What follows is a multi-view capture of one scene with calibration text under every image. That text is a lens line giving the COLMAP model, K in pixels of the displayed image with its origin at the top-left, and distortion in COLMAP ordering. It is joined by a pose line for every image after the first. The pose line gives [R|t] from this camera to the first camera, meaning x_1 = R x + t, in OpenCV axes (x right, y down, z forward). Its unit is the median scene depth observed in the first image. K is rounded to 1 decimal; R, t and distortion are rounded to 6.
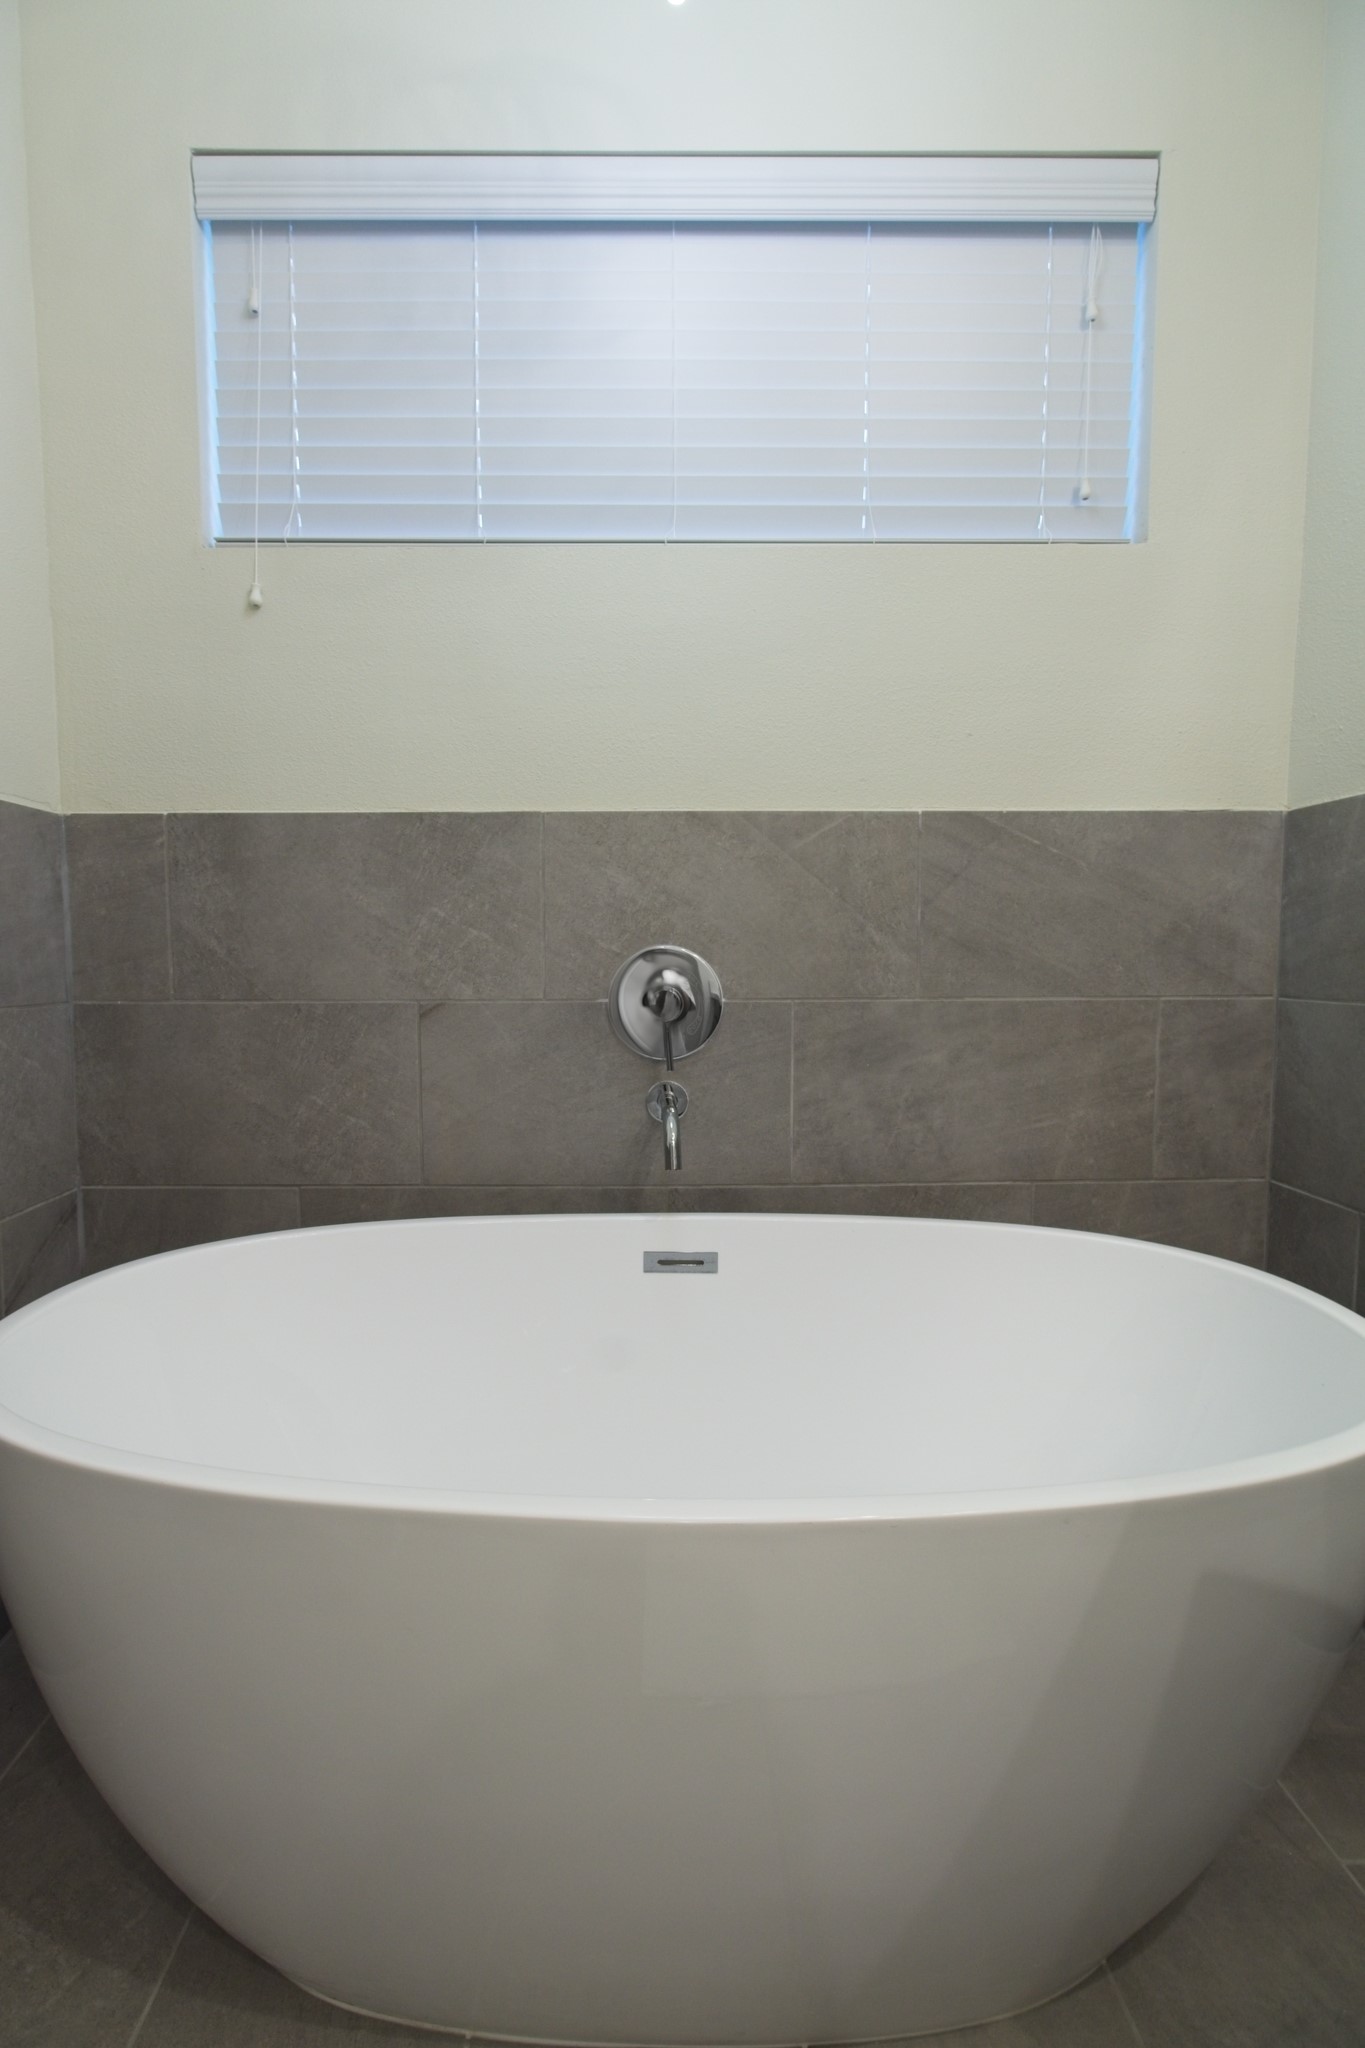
lens RADIAL K [[947.0, 0, 682.5], [0, 947.0, 1024.0], [0, 0, 1]] dist [0.000669, 0.000805]
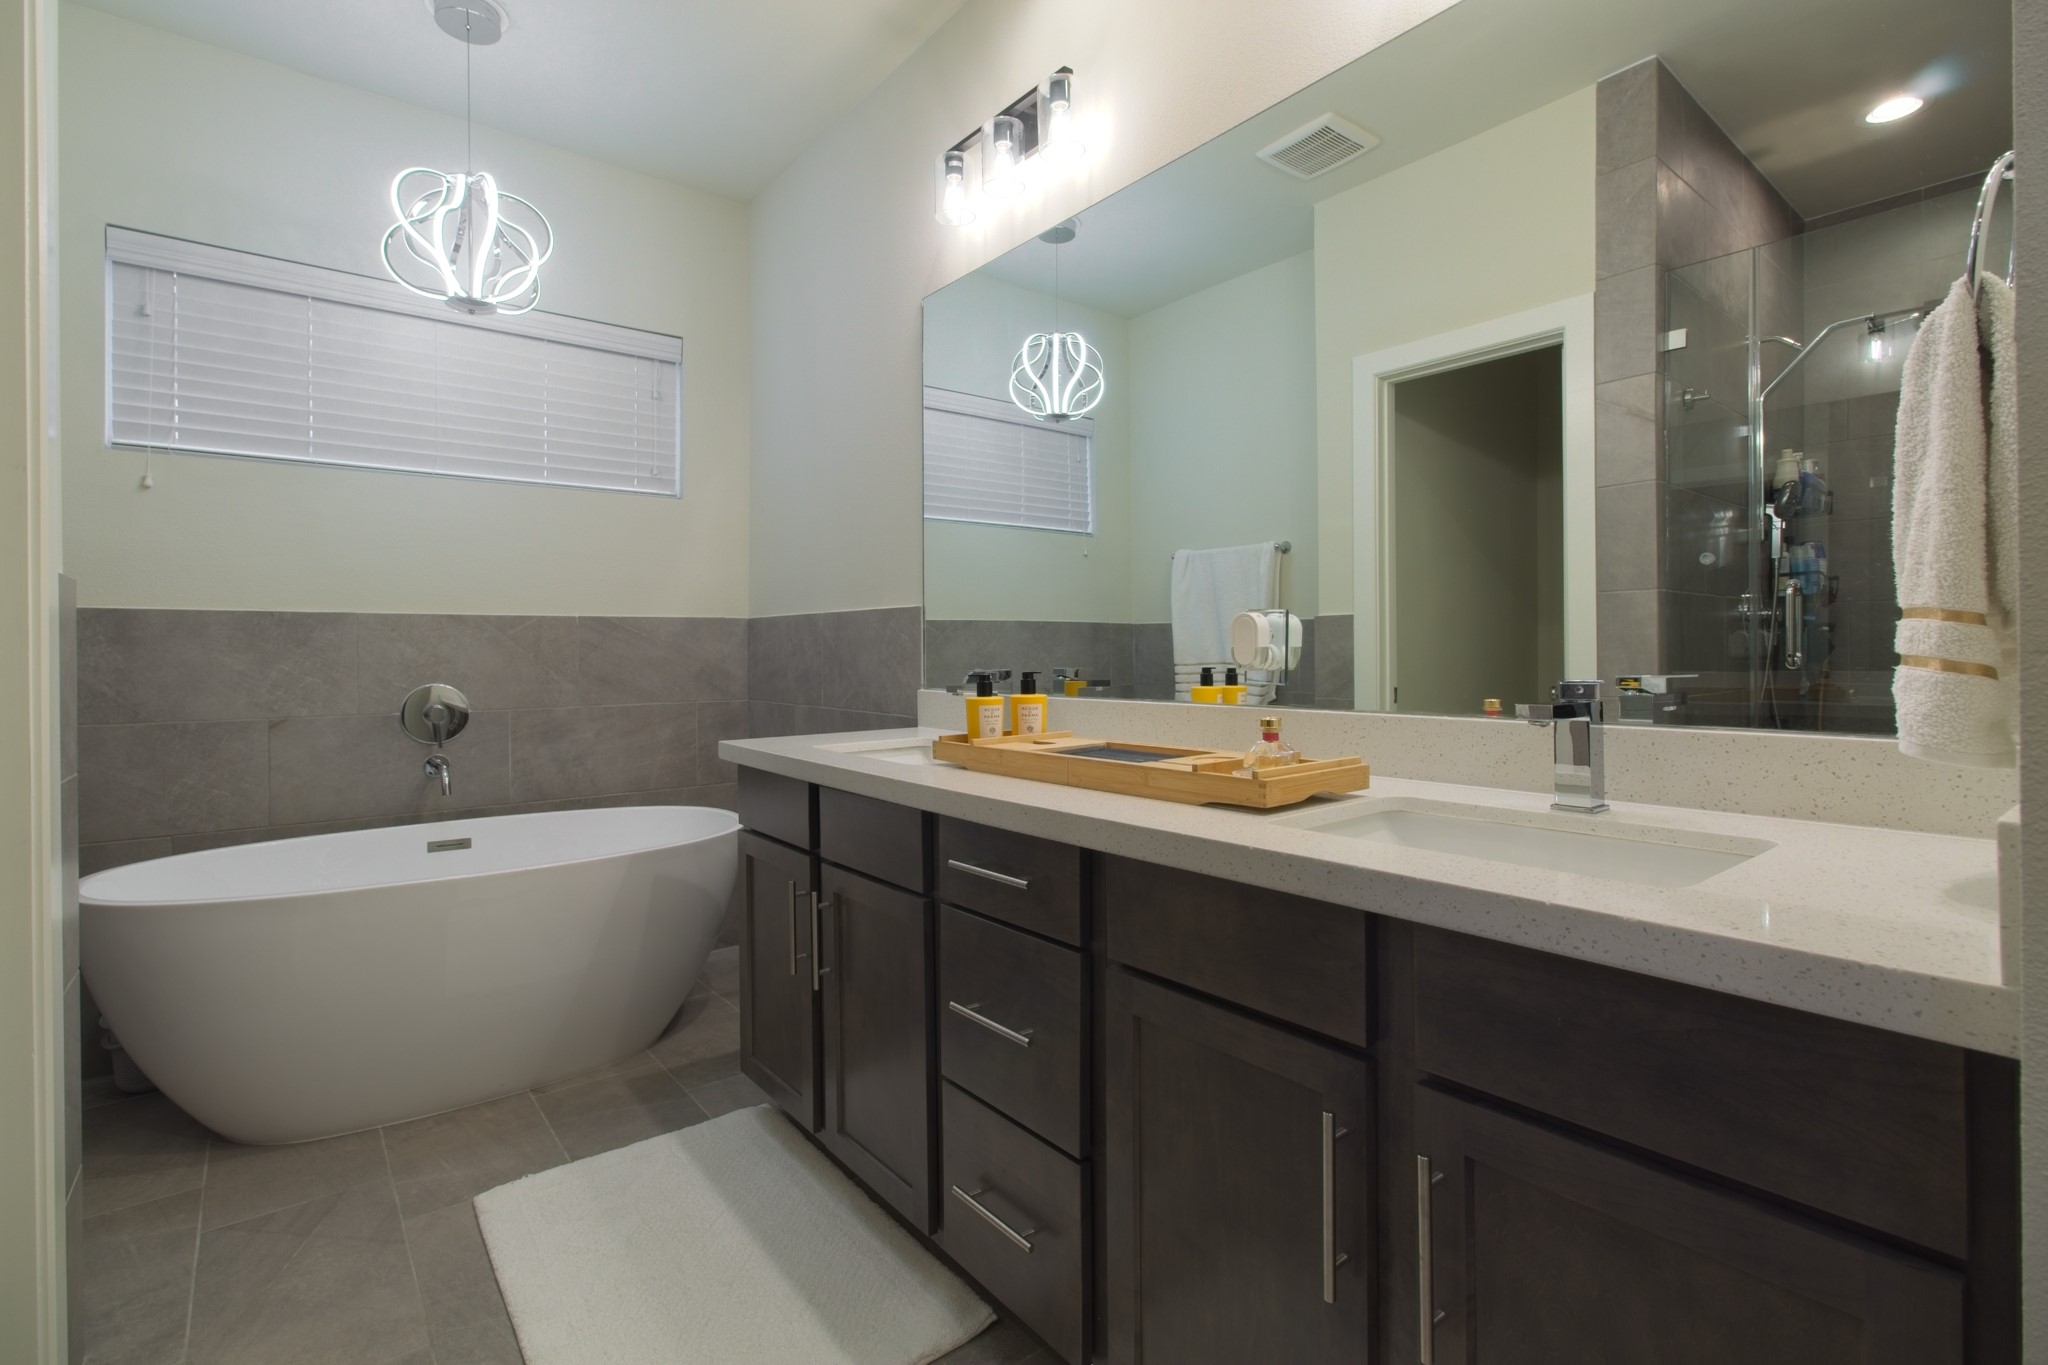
lens RADIAL K [[947.0, 0, 1014.3], [0, 947.0, 655.9], [0, 0, 1]] dist [0.000669, 0.000805]
pose [[0.802249, -0.006275, 0.596956, -0.220737], [0.036413, 0.998597, -0.038438, -0.022669], [-0.595877, 0.052574, 0.801353, -1.230623]]
